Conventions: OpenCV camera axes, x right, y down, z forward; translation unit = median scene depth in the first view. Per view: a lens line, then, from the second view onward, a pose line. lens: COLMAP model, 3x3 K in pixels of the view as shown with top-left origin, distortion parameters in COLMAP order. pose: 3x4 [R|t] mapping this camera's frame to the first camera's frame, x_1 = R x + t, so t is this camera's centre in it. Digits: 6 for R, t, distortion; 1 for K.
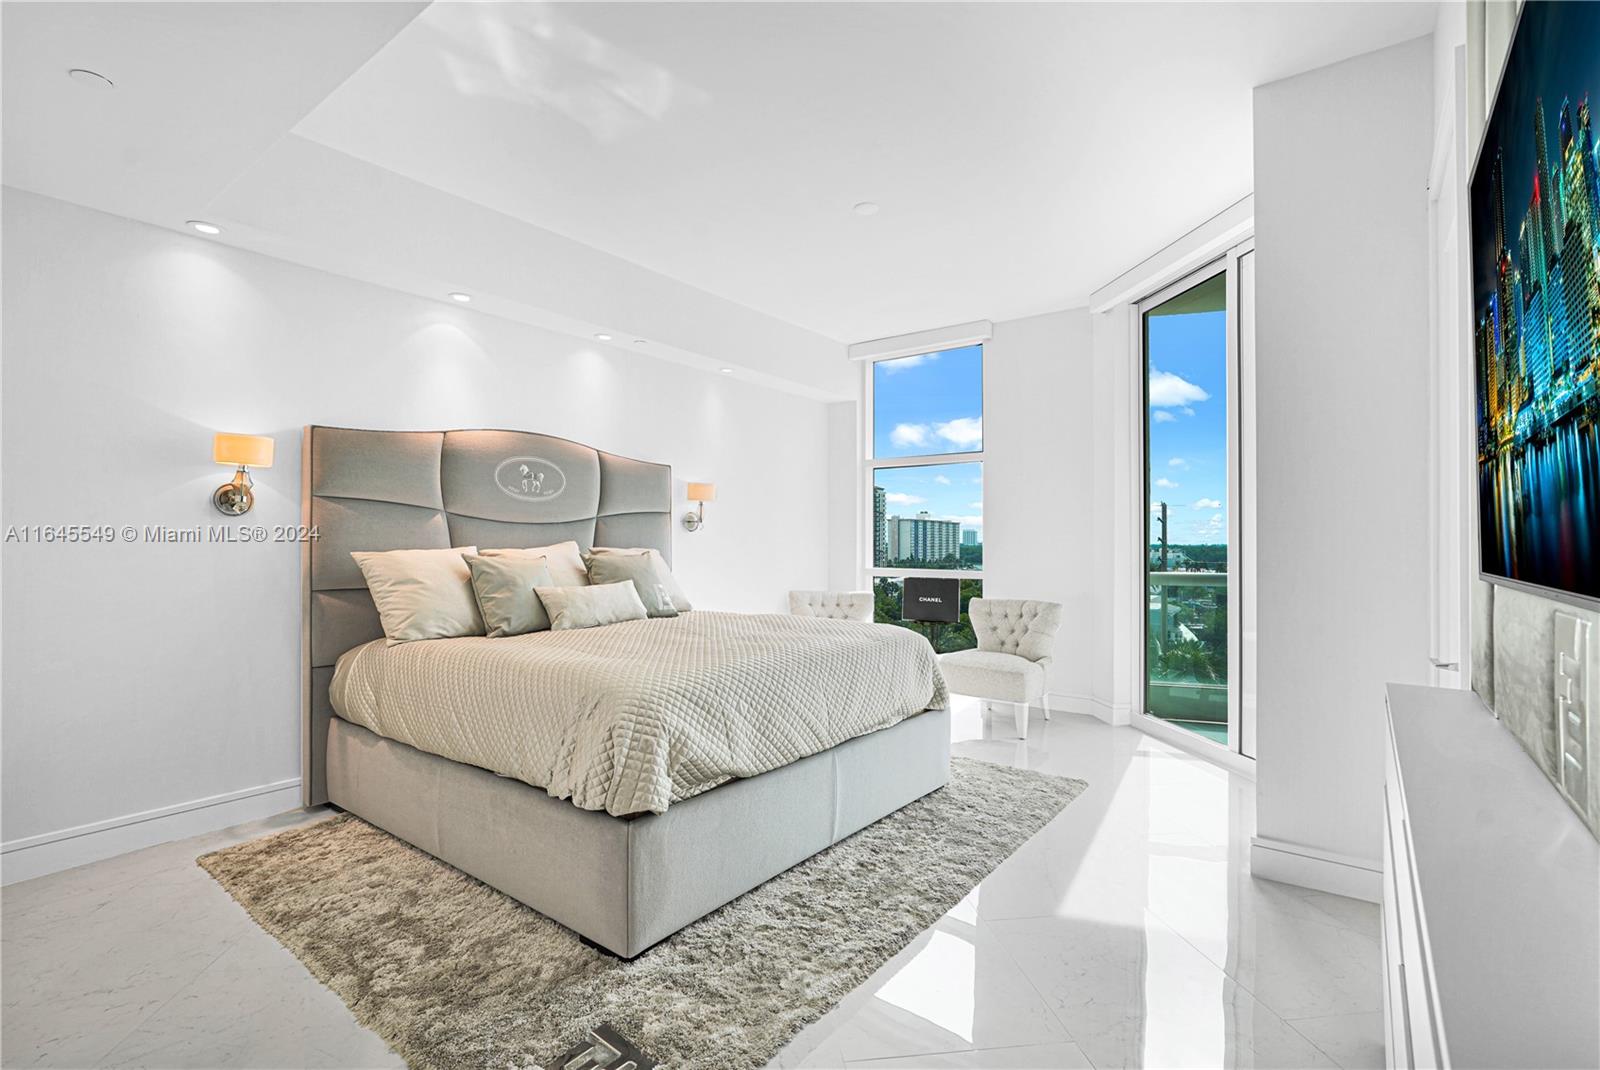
lens RADIAL K [[719.1, 0, 797.5], [0, 719.1, 536.3], [0, 0, 1]] dist [-0.016320, 0.008210]
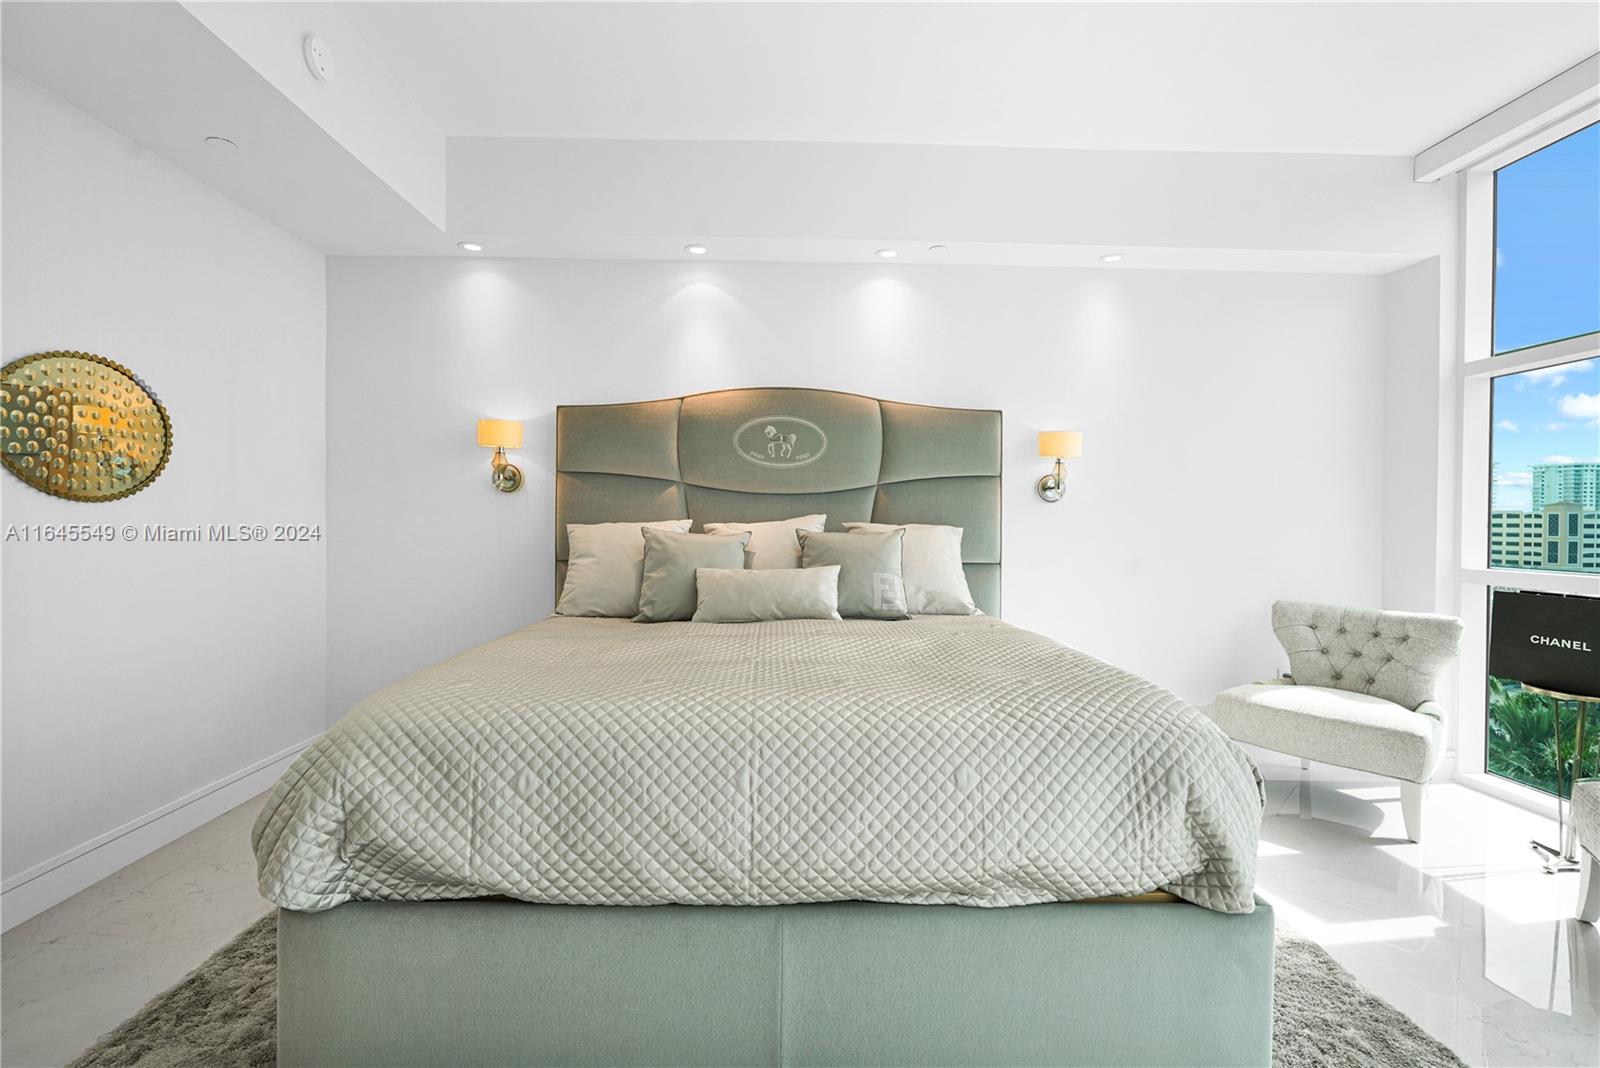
lens RADIAL K [[741.7, 0, 799.8], [0, 741.7, 516.6], [0, 0, 1]] dist [0.003483, 0.000338]
pose [[0.638131, 0.001564, -0.769926, 0.356535], [-0.000277, 0.999998, 0.001801, 0.008082], [0.769928, -0.000936, 0.638130, 0.502131]]
